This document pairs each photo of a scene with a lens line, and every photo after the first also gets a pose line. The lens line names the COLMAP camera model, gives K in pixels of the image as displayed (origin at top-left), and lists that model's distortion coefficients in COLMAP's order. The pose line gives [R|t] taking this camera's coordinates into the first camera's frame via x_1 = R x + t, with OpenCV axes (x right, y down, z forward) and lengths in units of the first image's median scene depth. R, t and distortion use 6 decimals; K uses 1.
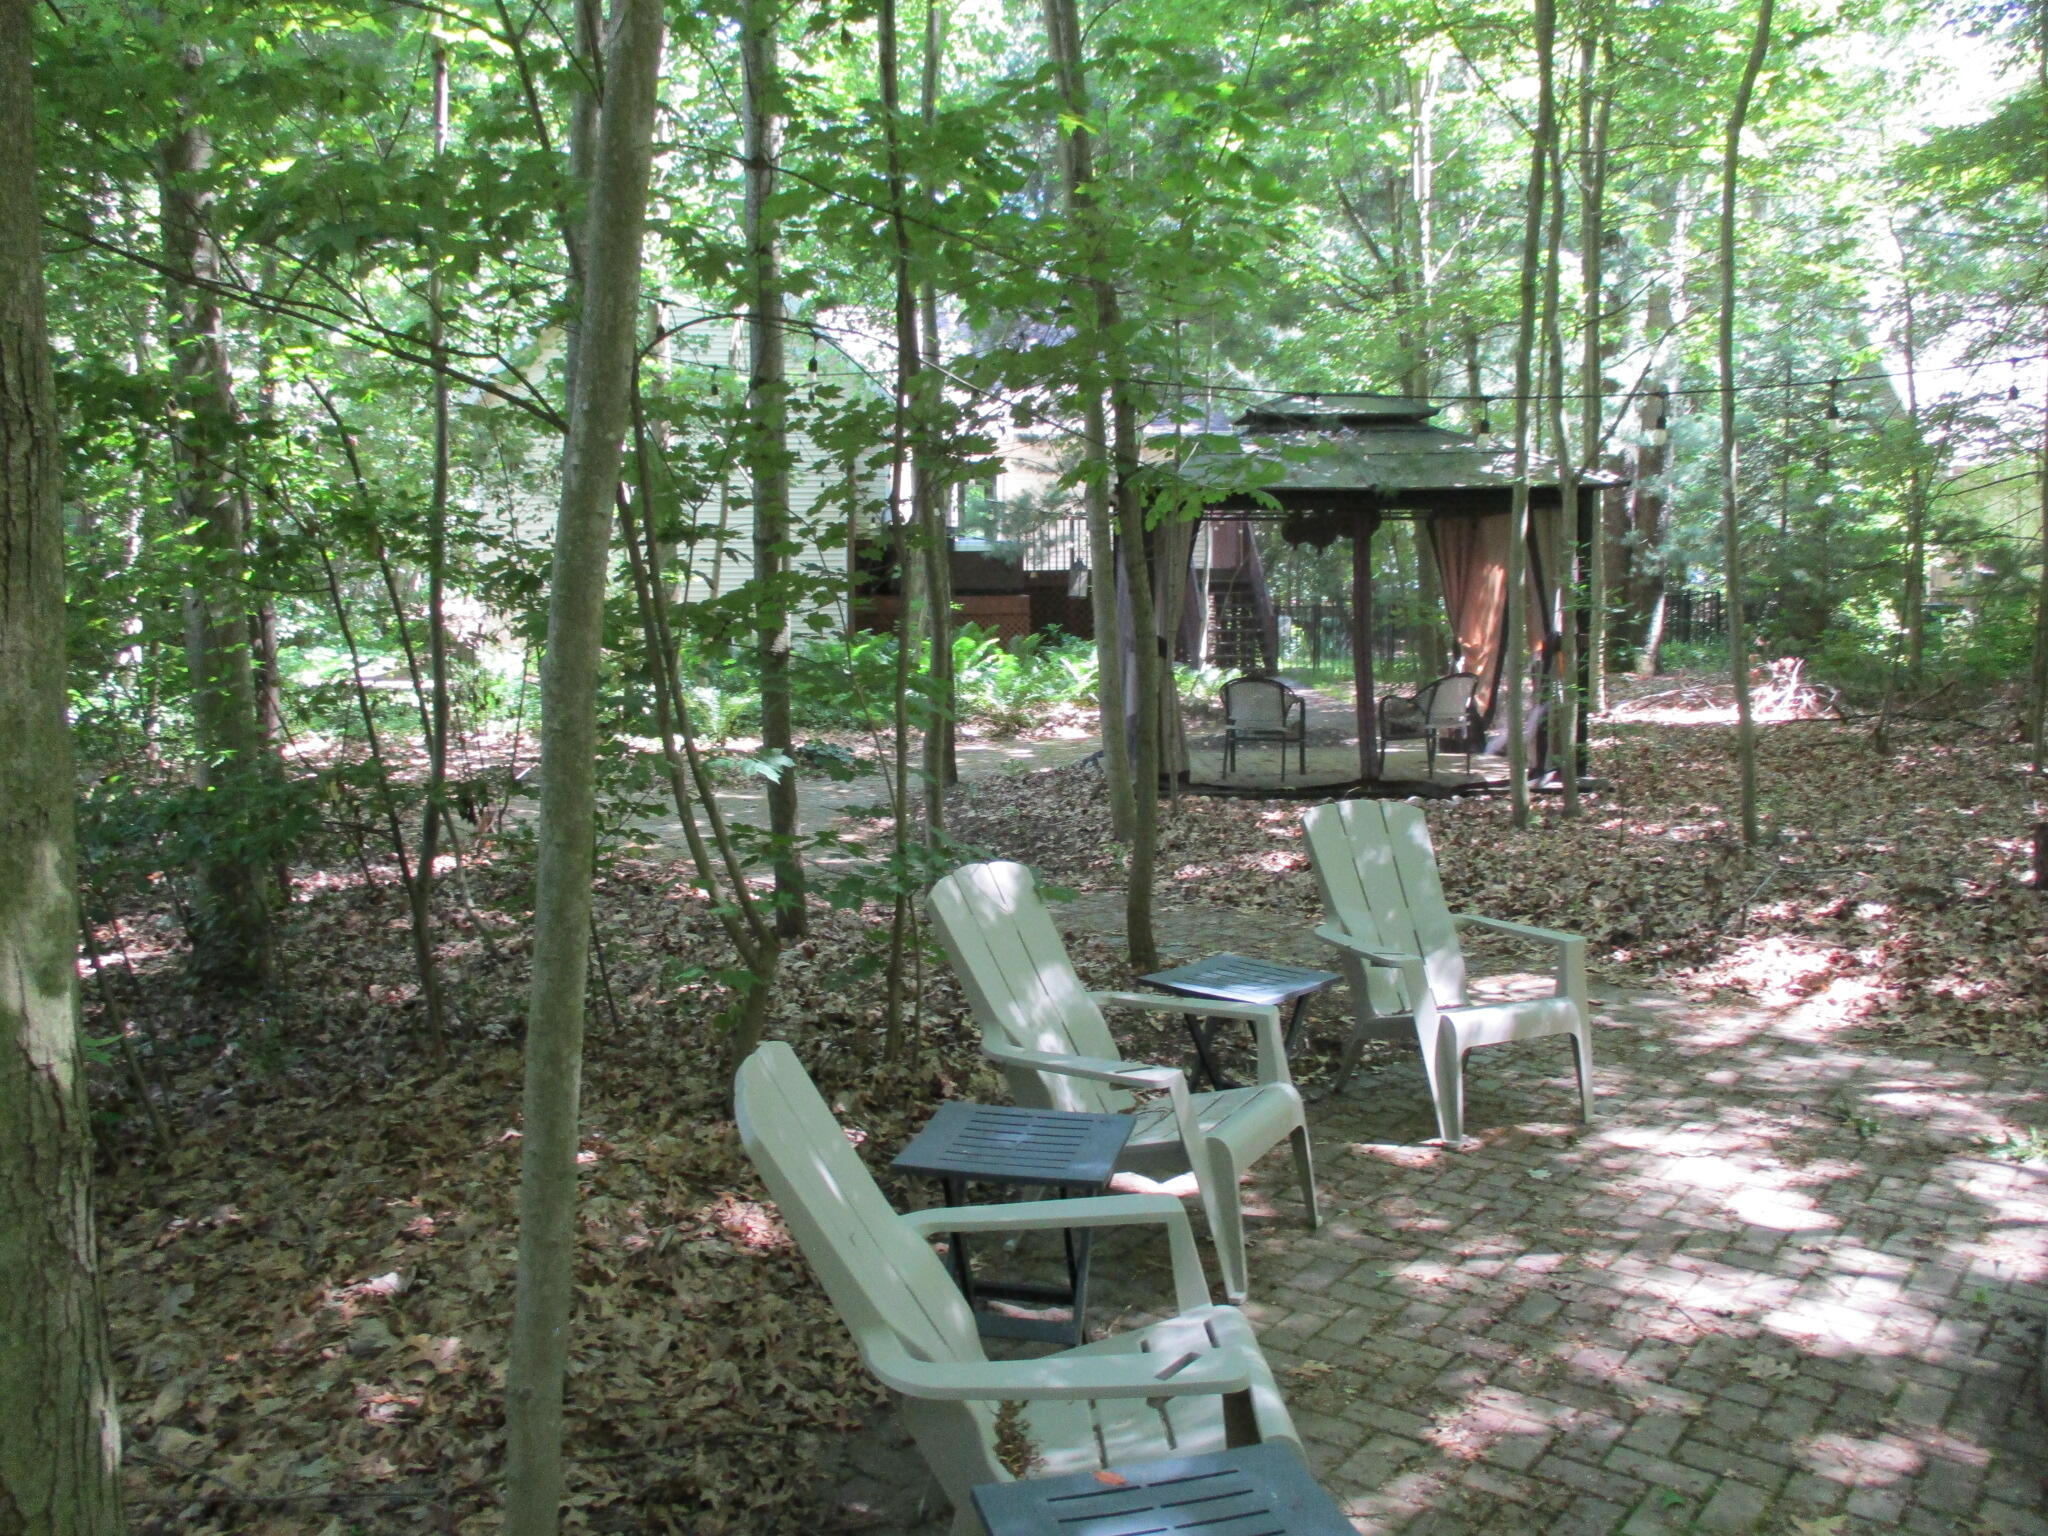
lens RADIAL K [[1676.2, 0, 1024.0], [0, 1676.2, 768.0], [0, 0, 1]] dist [-0.125792, -0.000569]
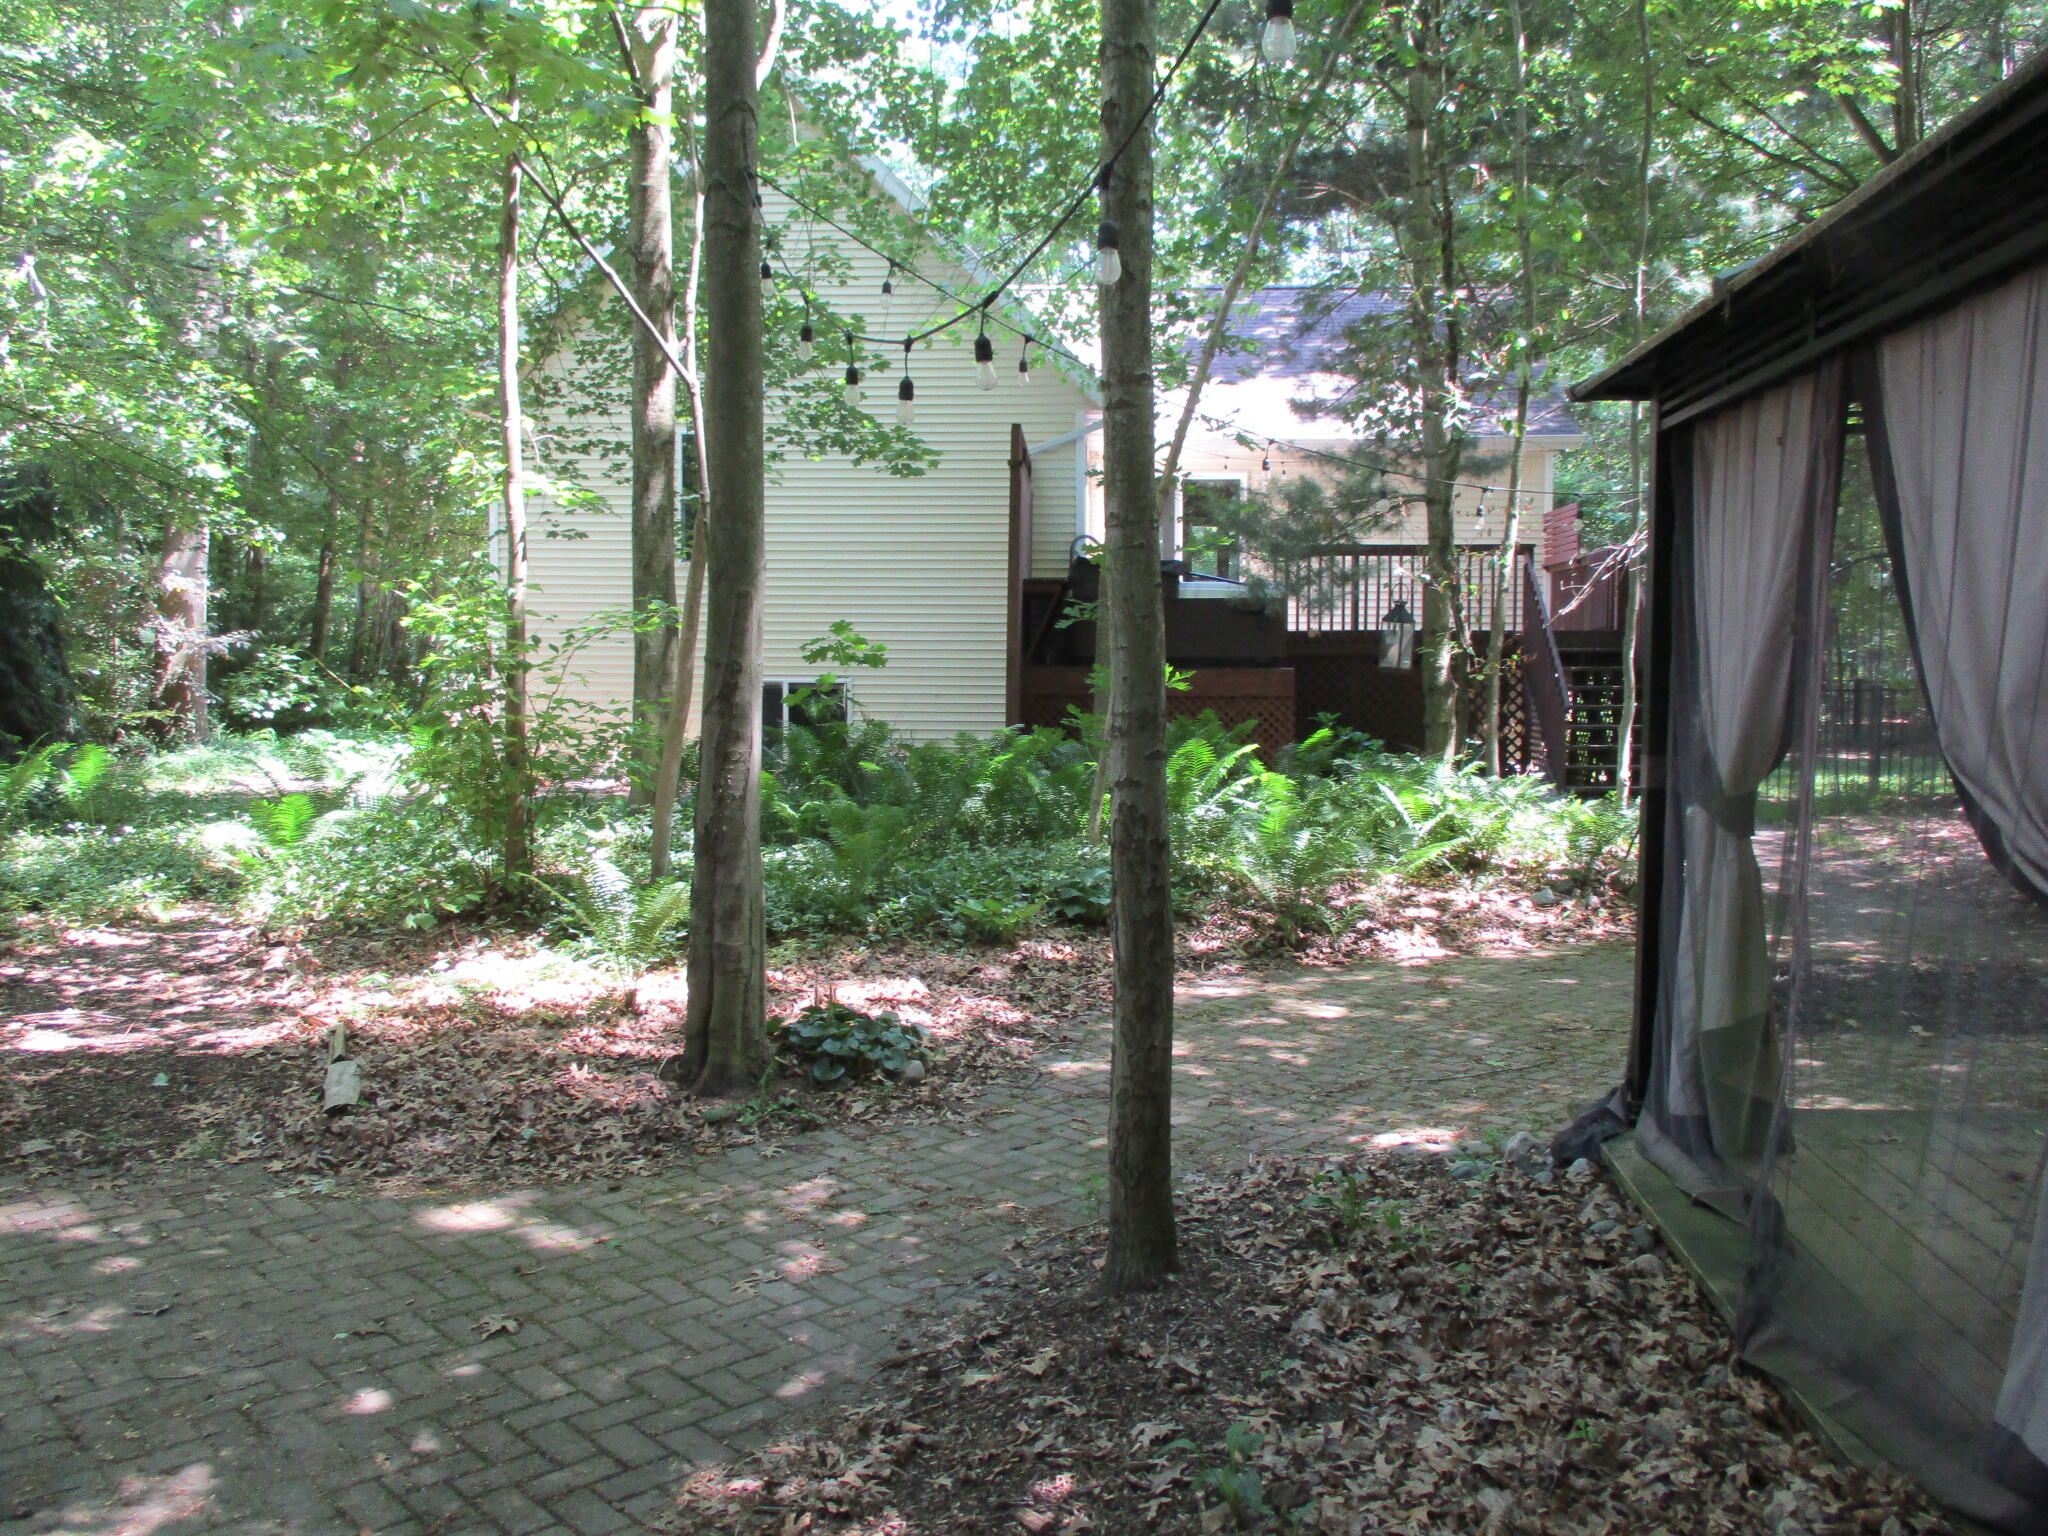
lens RADIAL K [[1676.2, 0, 1024.0], [0, 1676.2, 768.0], [0, 0, 1]] dist [-0.125792, -0.000569]
pose [[0.991187, 0.014589, -0.131665, -0.018934], [-0.020966, 0.998666, -0.047179, -0.043462], [0.130801, 0.049523, 0.990171, 0.468509]]
